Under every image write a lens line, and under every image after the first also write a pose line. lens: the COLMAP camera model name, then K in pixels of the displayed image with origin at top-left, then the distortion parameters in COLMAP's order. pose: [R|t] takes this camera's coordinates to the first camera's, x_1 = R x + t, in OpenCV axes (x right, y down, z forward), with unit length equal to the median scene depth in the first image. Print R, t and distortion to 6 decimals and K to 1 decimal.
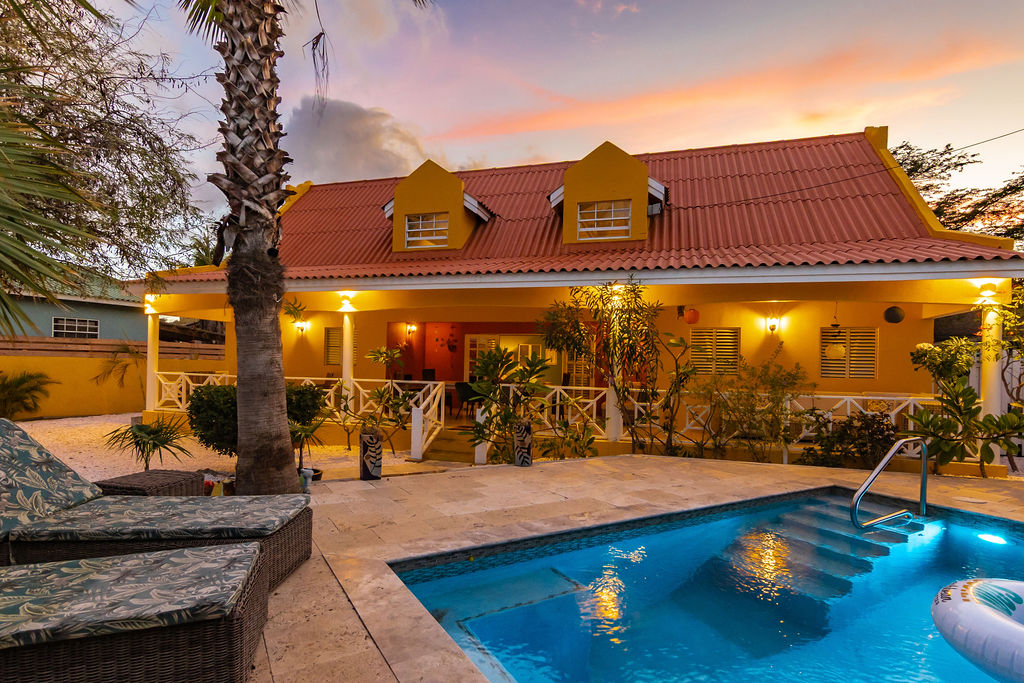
lens RADIAL K [[494.5, 0, 510.8], [0, 494.5, 360.9], [0, 0, 1]] dist [0.000242, 0.001904]
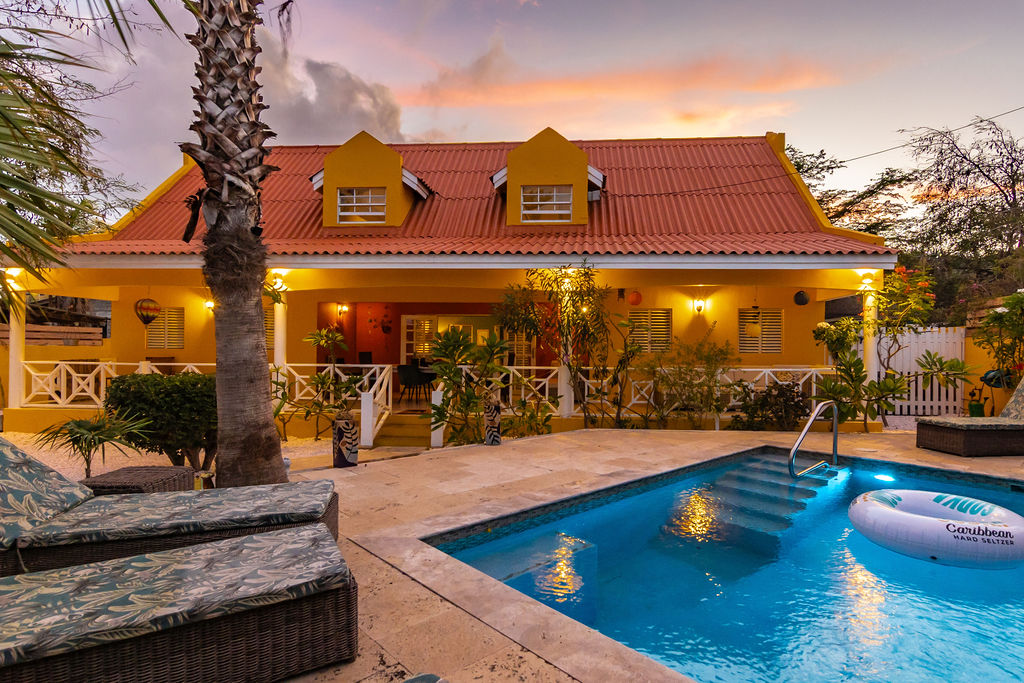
lens RADIAL K [[525.8, 0, 512.0], [0, 525.8, 341.5], [0, 0, 1]] dist [-0.002025, 0.000319]
pose [[0.975807, -0.013247, 0.218233, -0.163637], [0.013254, 0.999911, 0.001430, -0.001708], [-0.218233, 0.001497, 0.975896, -0.063632]]
